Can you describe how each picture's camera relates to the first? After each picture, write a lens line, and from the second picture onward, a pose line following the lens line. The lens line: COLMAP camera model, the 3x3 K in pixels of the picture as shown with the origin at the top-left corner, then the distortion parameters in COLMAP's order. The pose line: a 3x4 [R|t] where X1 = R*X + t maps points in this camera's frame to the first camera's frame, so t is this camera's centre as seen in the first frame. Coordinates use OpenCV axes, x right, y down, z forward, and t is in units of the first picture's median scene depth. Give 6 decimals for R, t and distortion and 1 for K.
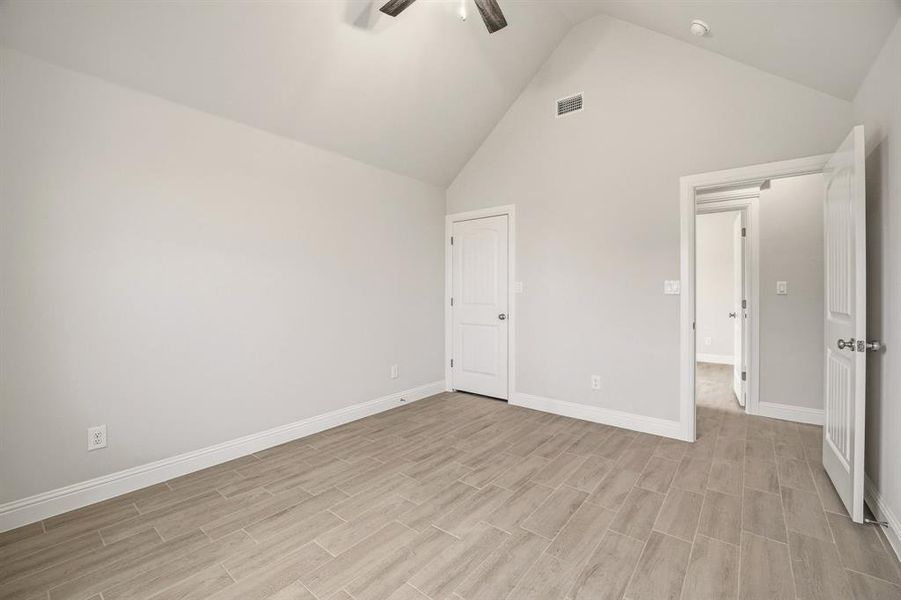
lens RADIAL K [[379.2, 0, 450.6], [0, 379.2, 293.0], [0, 0, 1]] dist [-0.018824, -0.000002]
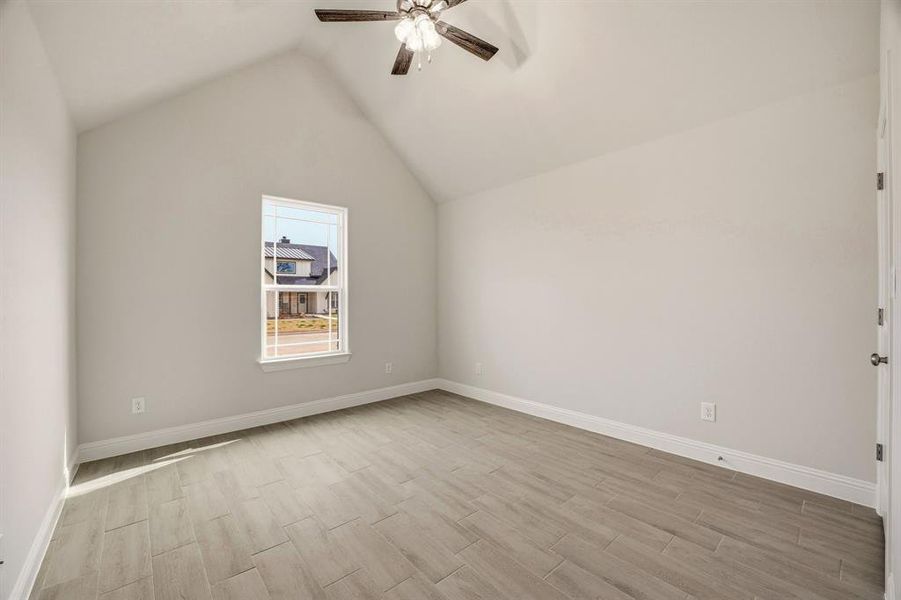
lens RADIAL K [[379.2, 0, 450.6], [0, 379.2, 293.0], [0, 0, 1]] dist [-0.018824, -0.000002]
pose [[-0.188951, -0.012254, -0.981910, 0.880530], [0.005189, 0.999896, -0.013477, 0.001748], [0.981973, -0.007641, -0.188868, 0.971167]]
